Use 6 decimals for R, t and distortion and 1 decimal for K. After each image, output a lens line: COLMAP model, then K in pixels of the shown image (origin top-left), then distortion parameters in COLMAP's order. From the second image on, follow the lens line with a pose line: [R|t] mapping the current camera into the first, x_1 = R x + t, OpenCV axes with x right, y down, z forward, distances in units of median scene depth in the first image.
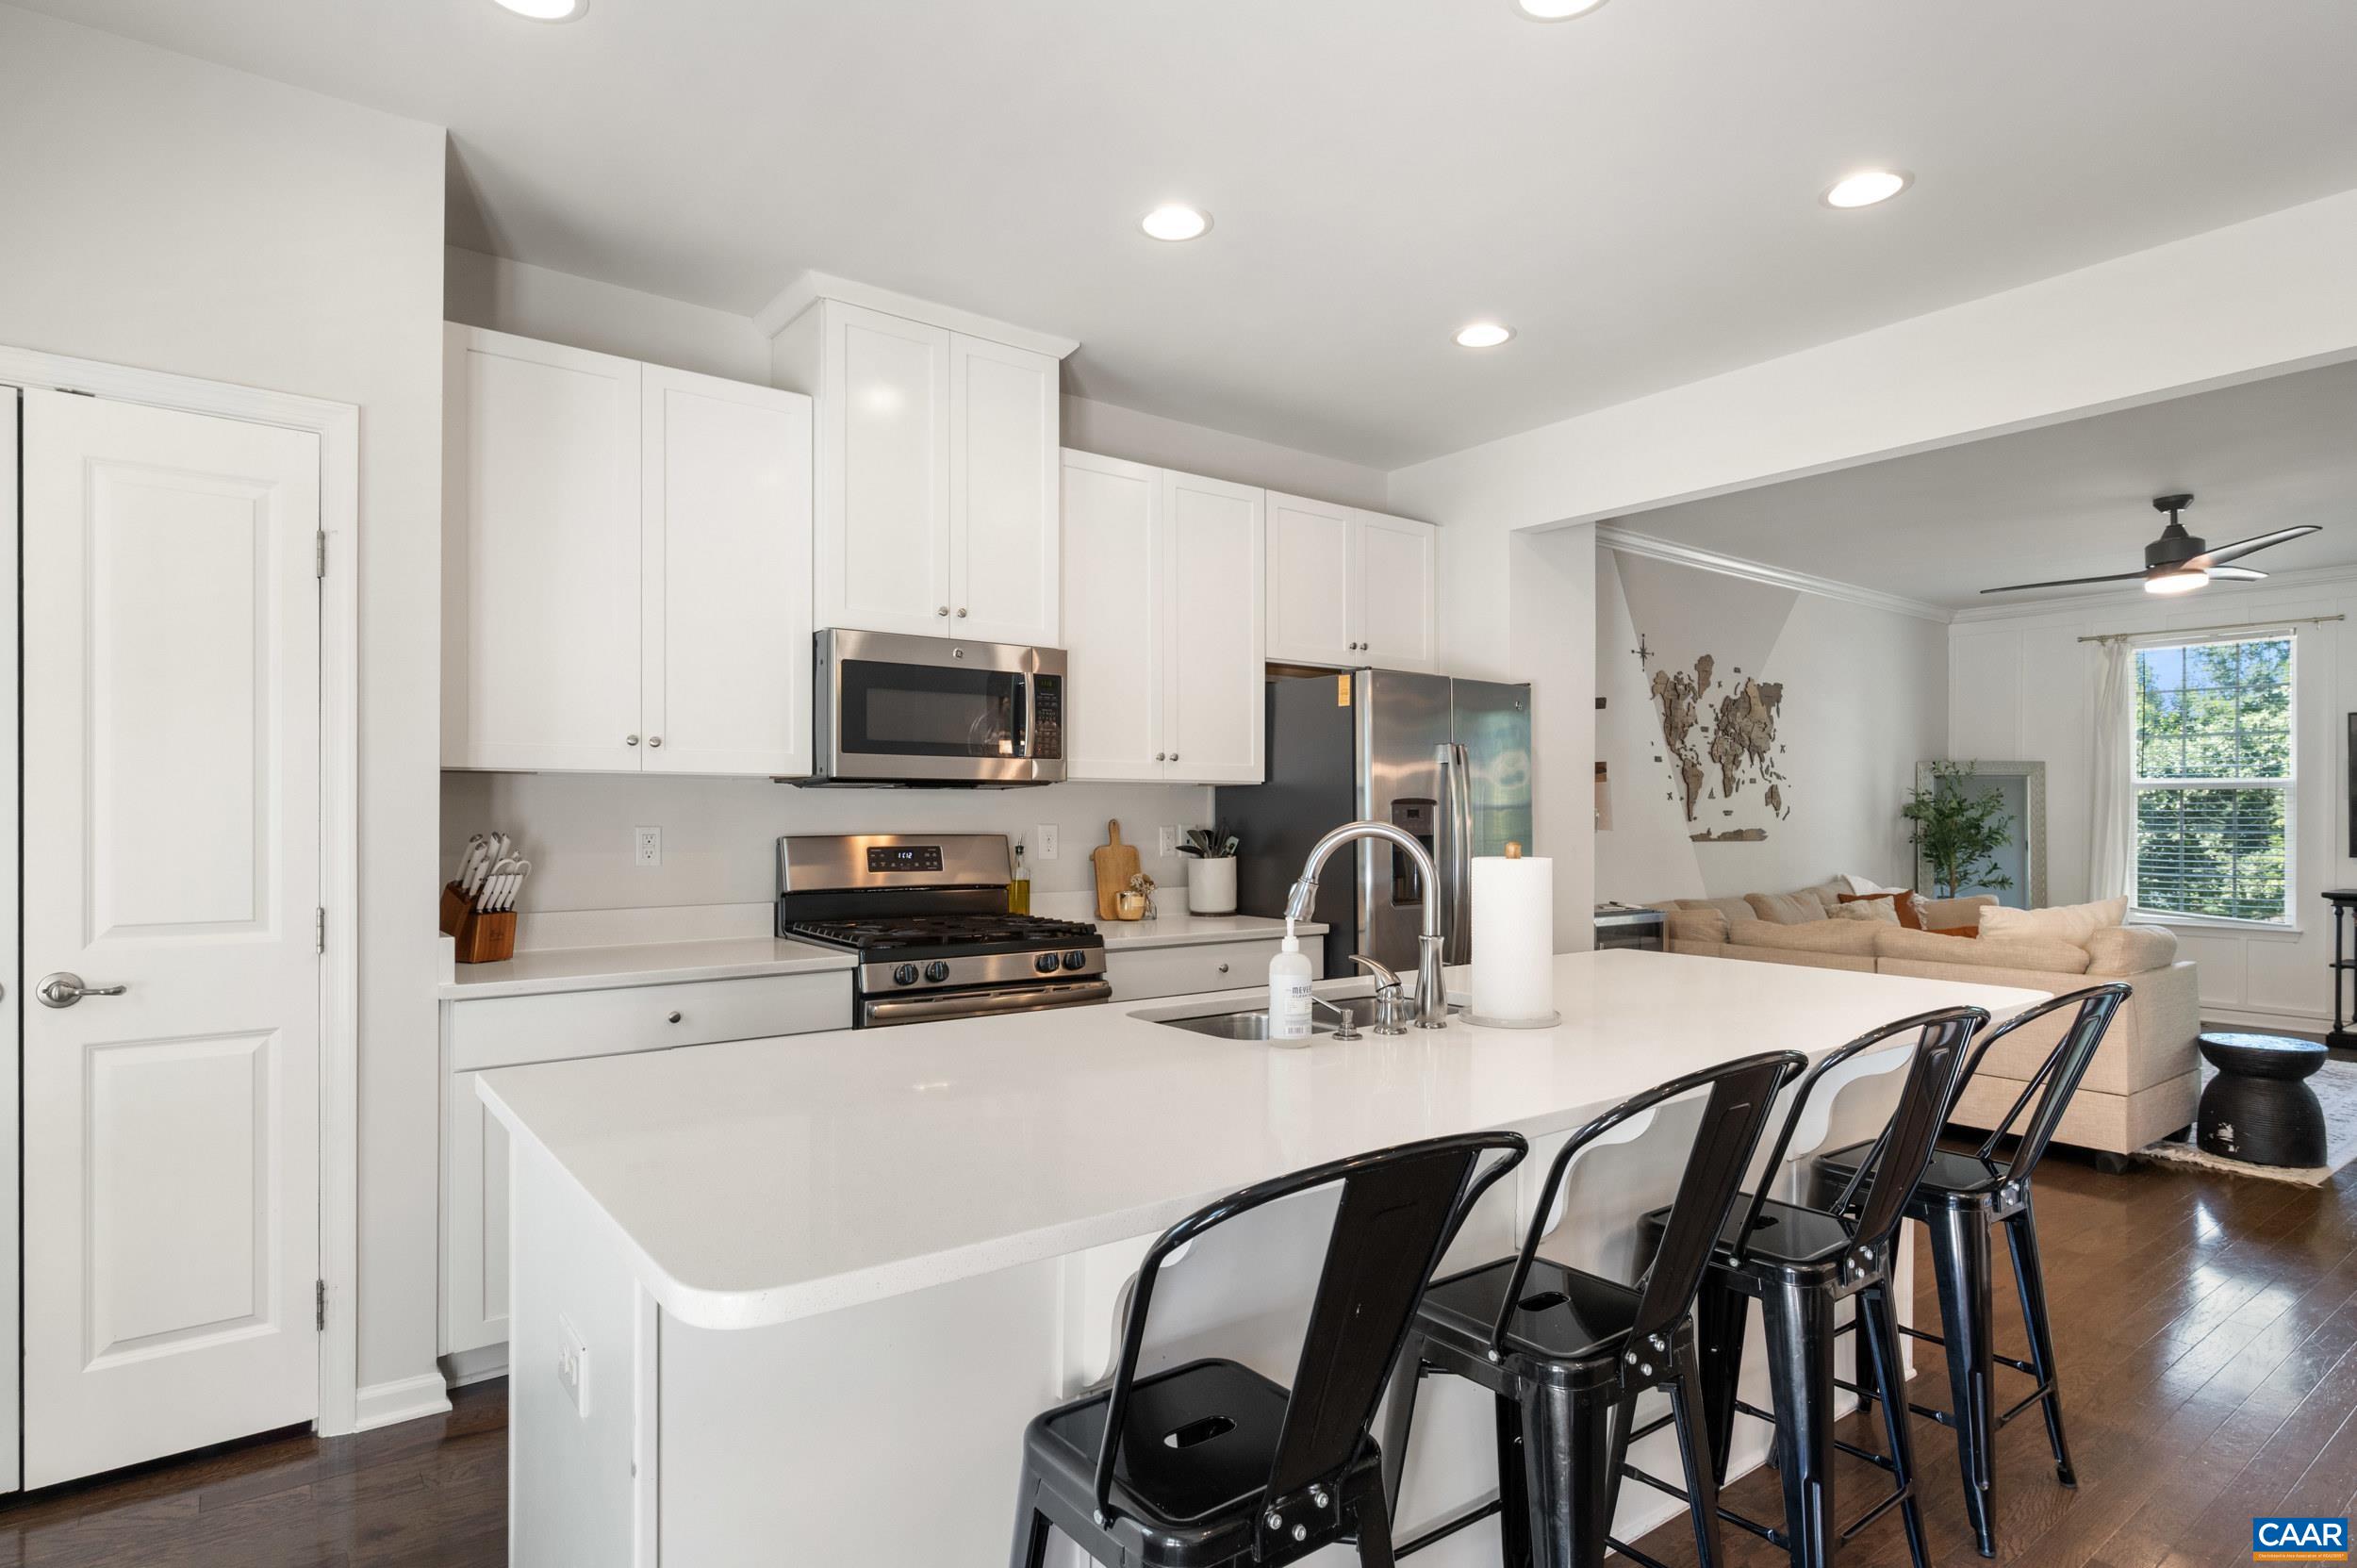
lens RADIAL K [[1245.8, 0, 1184.9], [0, 1245.8, 815.6], [0, 0, 1]] dist [-0.001266, 0.000451]
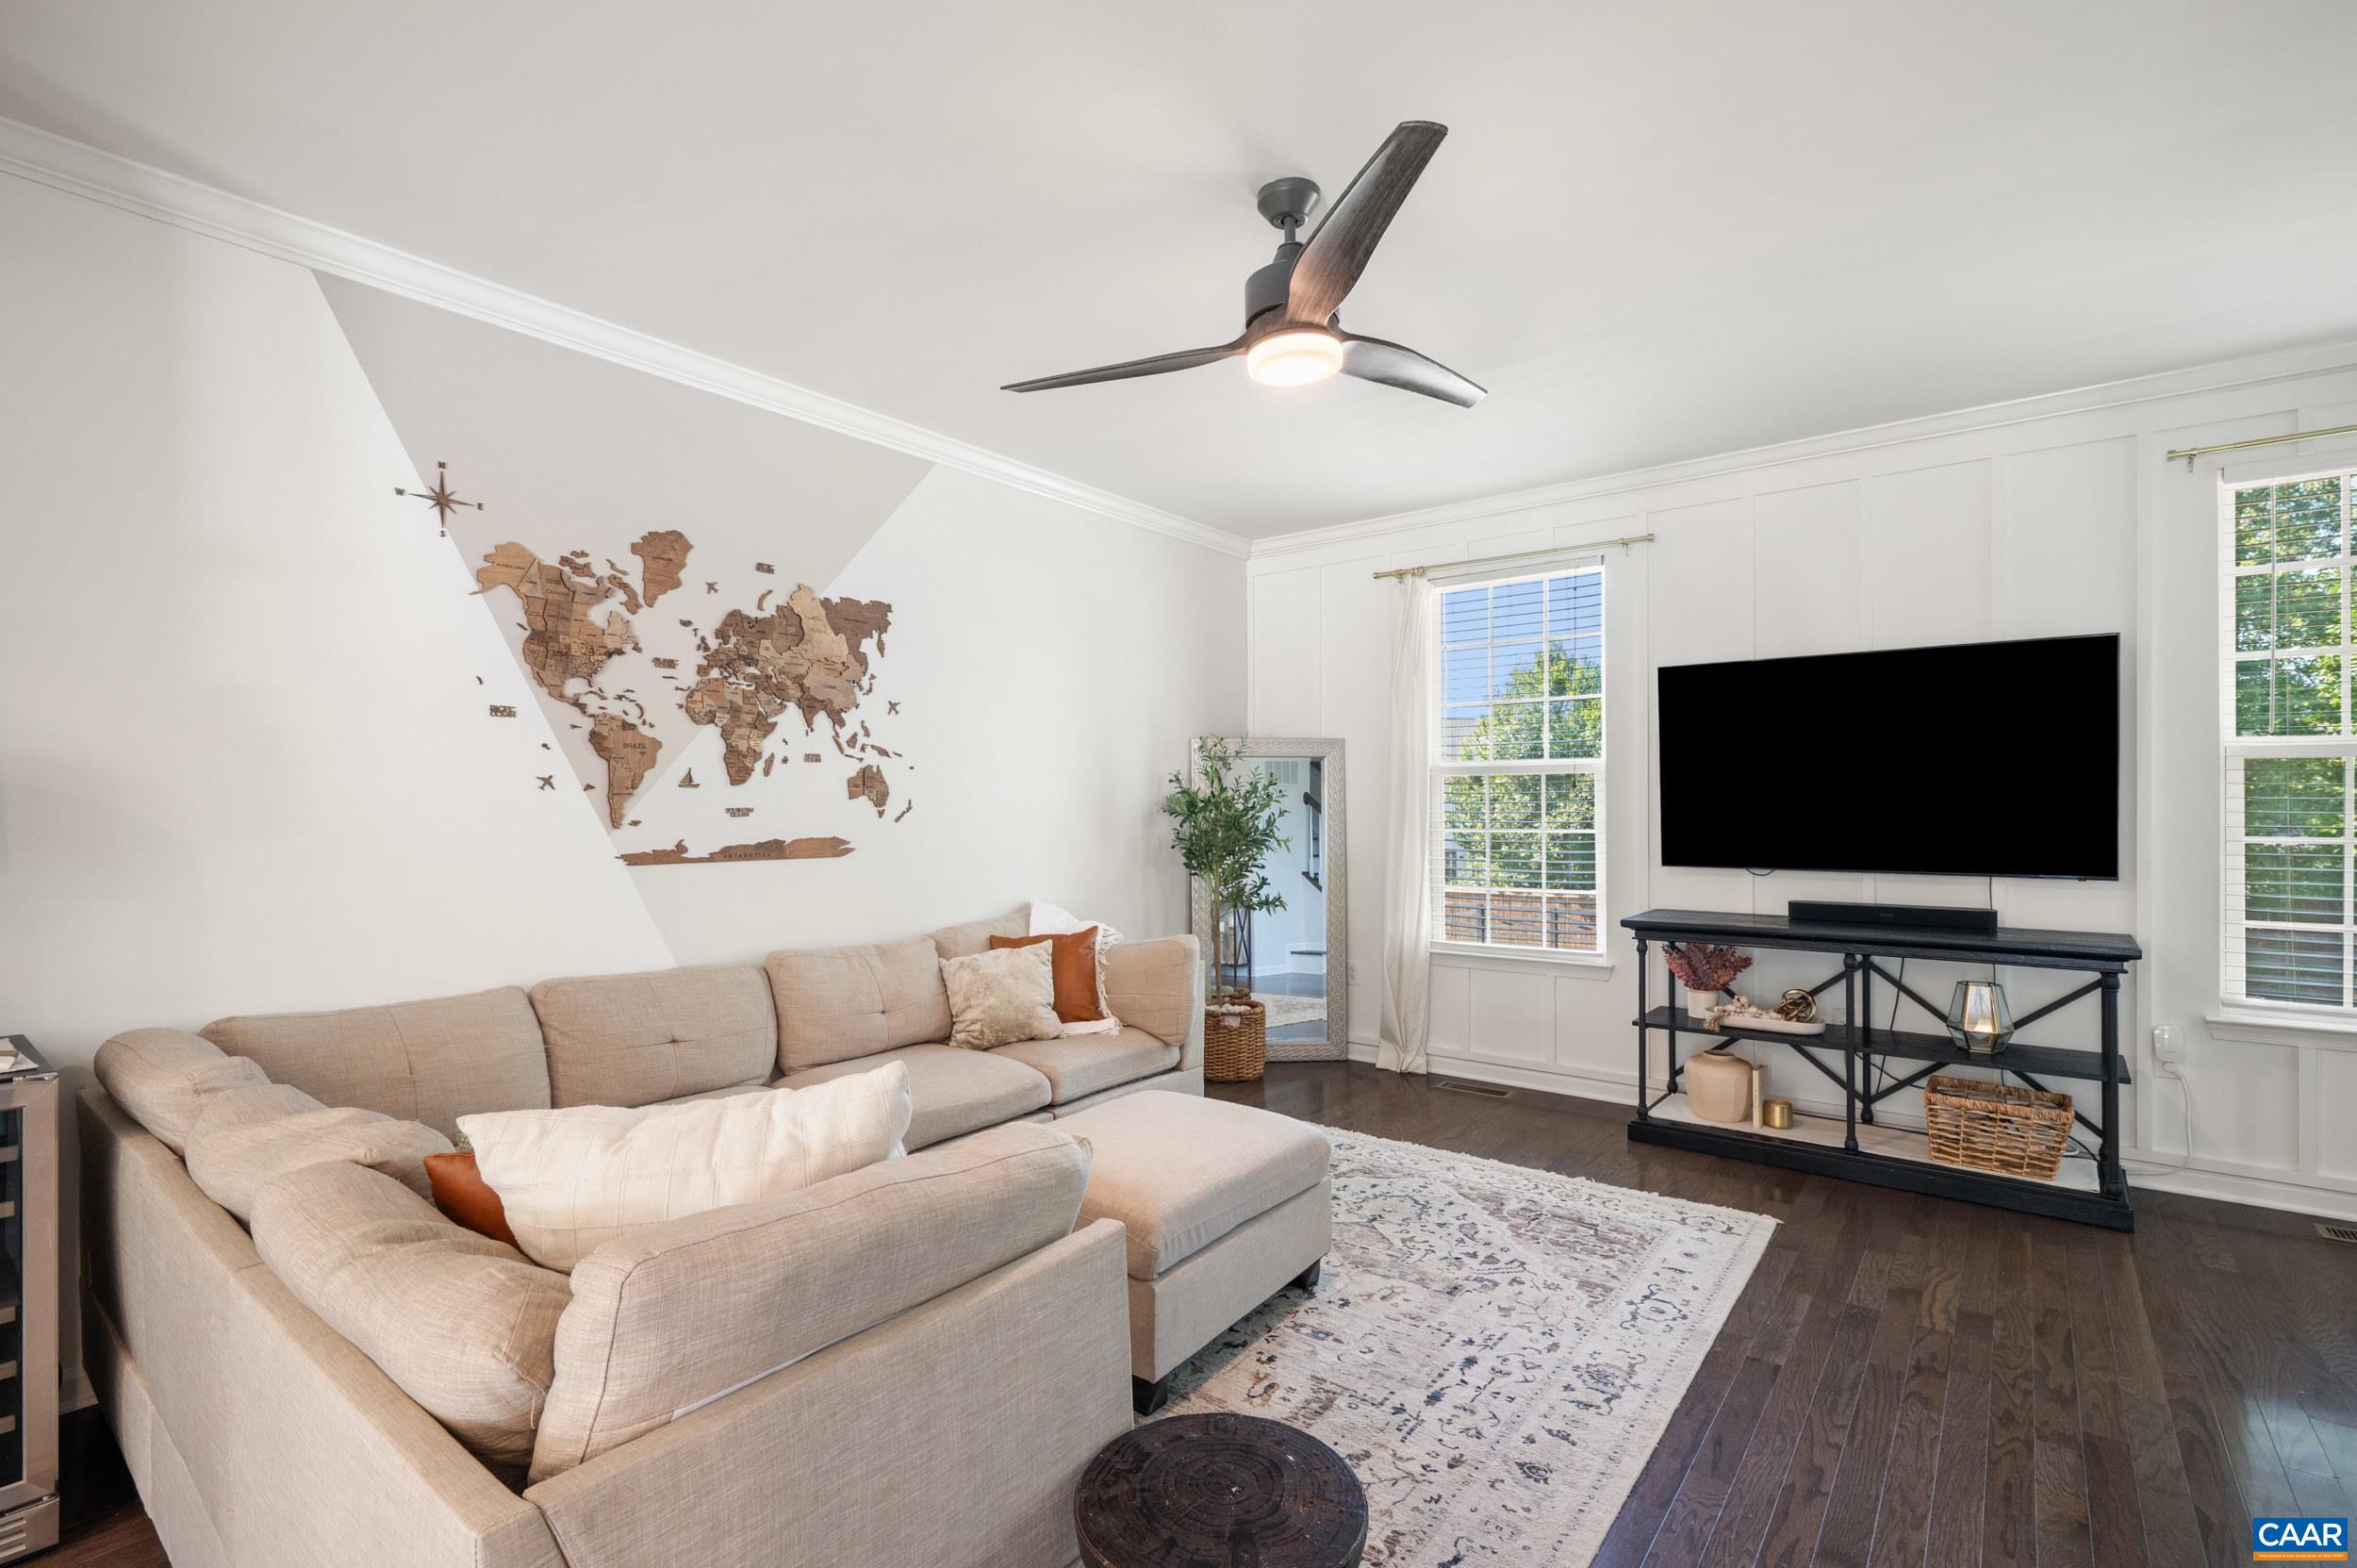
lens RADIAL K [[1064.7, 0, 1177.0], [0, 1064.7, 804.6], [0, 0, 1]] dist [0.002207, 0.000405]
pose [[0.968555, -0.005772, 0.248731, 0.513649], [0.005888, 0.999983, 0.000278, -0.004597], [-0.248728, 0.001195, 0.968573, 0.473321]]
